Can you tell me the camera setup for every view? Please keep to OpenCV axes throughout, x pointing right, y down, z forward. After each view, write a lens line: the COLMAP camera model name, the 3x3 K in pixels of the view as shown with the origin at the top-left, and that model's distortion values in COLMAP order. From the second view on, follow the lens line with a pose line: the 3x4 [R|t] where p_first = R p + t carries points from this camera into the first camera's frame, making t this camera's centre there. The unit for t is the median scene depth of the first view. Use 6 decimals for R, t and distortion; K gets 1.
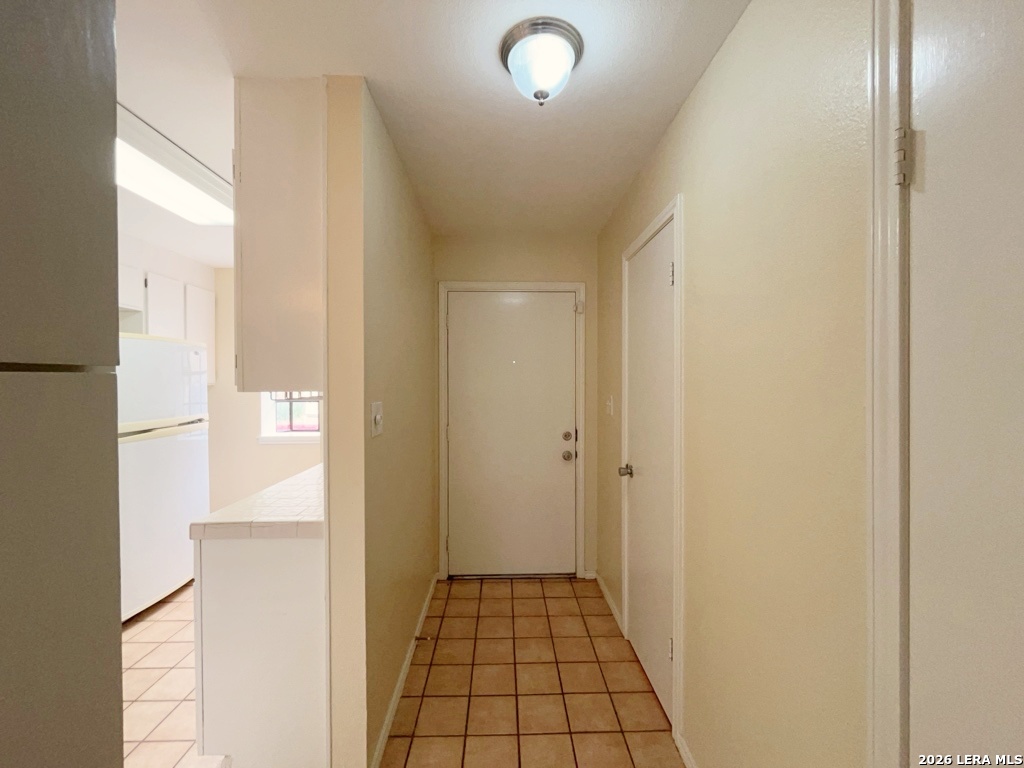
lens RADIAL K [[413.8, 0, 515.0], [0, 413.8, 385.5], [0, 0, 1]] dist [-0.002526, -0.000131]
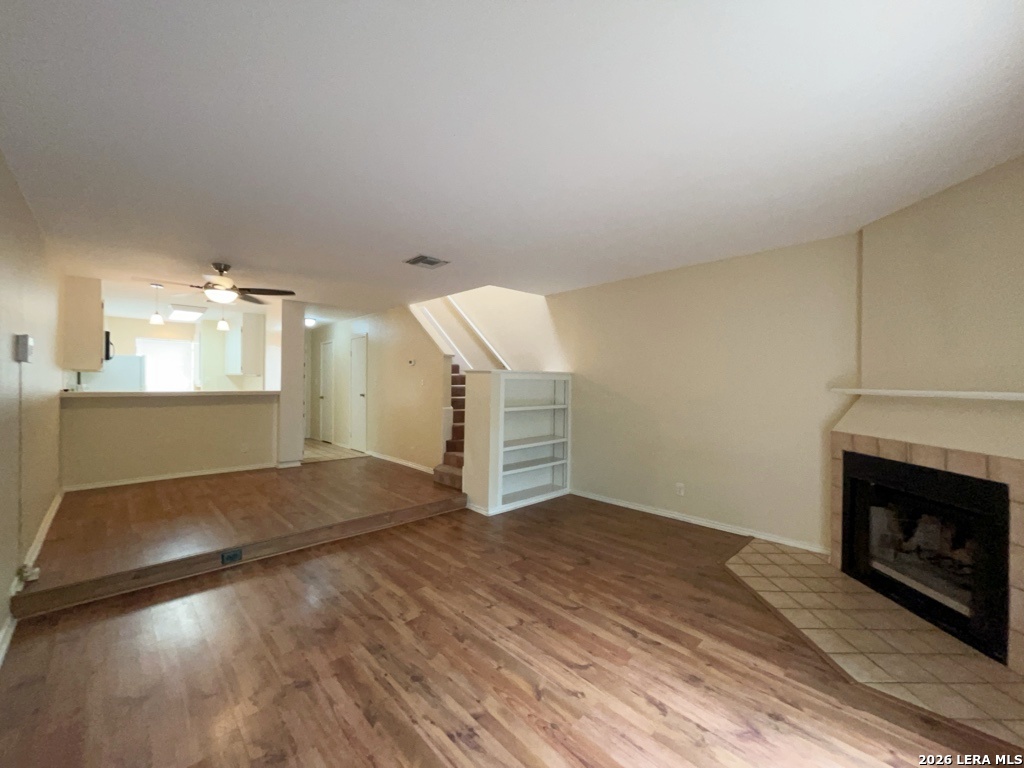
lens RADIAL K [[413.8, 0, 515.0], [0, 413.8, 385.5], [0, 0, 1]] dist [-0.002526, -0.000131]
pose [[0.743110, 0.005692, 0.669145, -0.751547], [-0.002495, 0.999980, -0.005736, 0.083565], [-0.669164, 0.002593, 0.743110, -2.378913]]
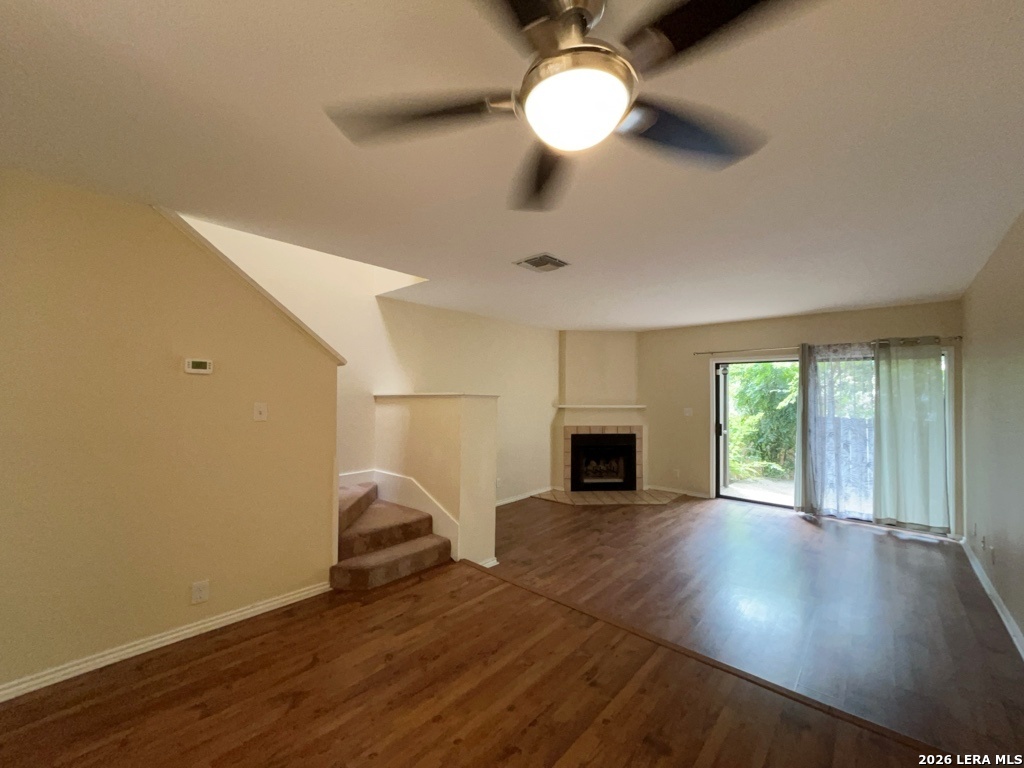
lens RADIAL K [[413.8, 0, 515.0], [0, 413.8, 385.5], [0, 0, 1]] dist [-0.002526, -0.000131]
pose [[-0.720942, 0.019572, 0.692719, -0.765939], [0.009259, 0.999784, -0.018611, 0.016900], [-0.692934, -0.007003, -0.720967, -0.354743]]
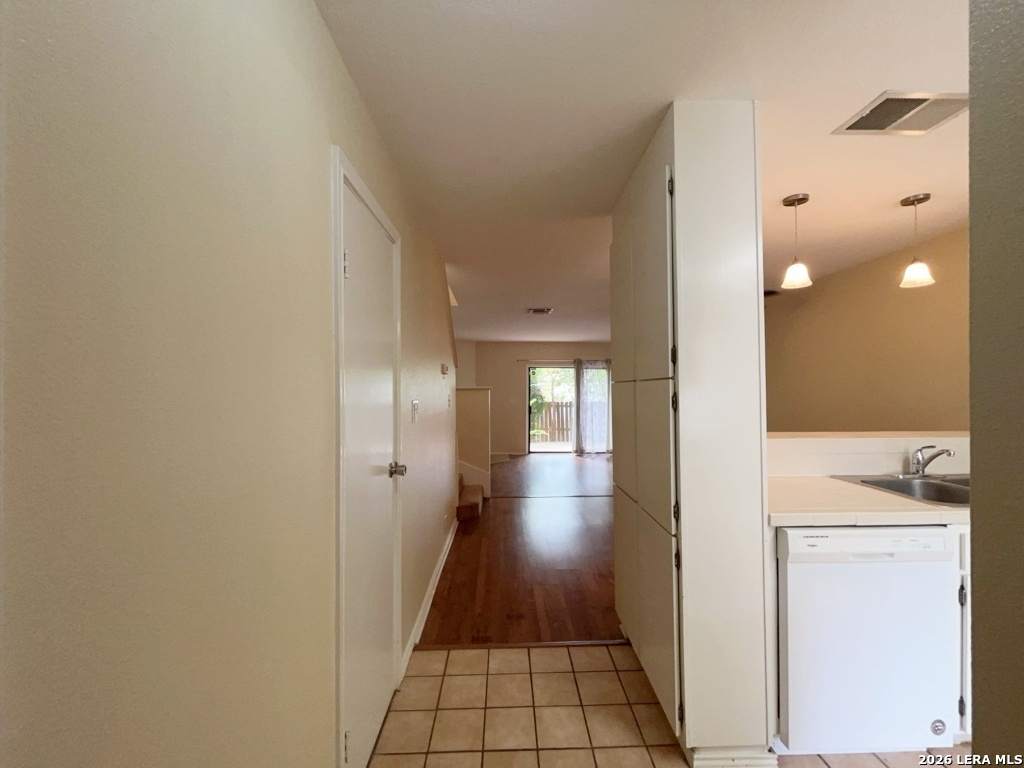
lens RADIAL K [[413.8, 0, 515.0], [0, 413.8, 385.5], [0, 0, 1]] dist [-0.002526, -0.000131]
pose [[-0.999957, 0.008888, 0.002784, 0.038215], [0.008903, 0.999946, 0.005408, -0.000105], [-0.002736, 0.005432, -0.999982, 0.665182]]
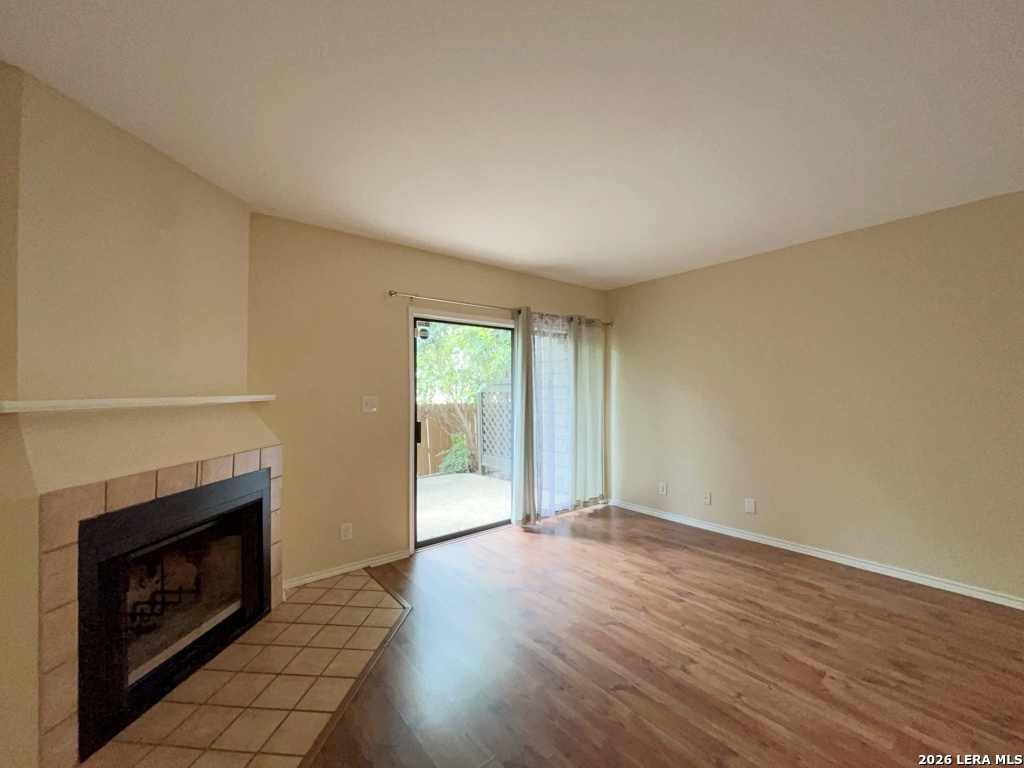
lens RADIAL K [[413.8, 0, 515.0], [0, 413.8, 385.5], [0, 0, 1]] dist [-0.002526, -0.000131]
pose [[-0.799088, 0.009360, -0.601142, 0.425965], [0.005076, 0.999948, 0.008821, 0.064287], [0.601193, 0.003997, -0.799094, -1.412722]]
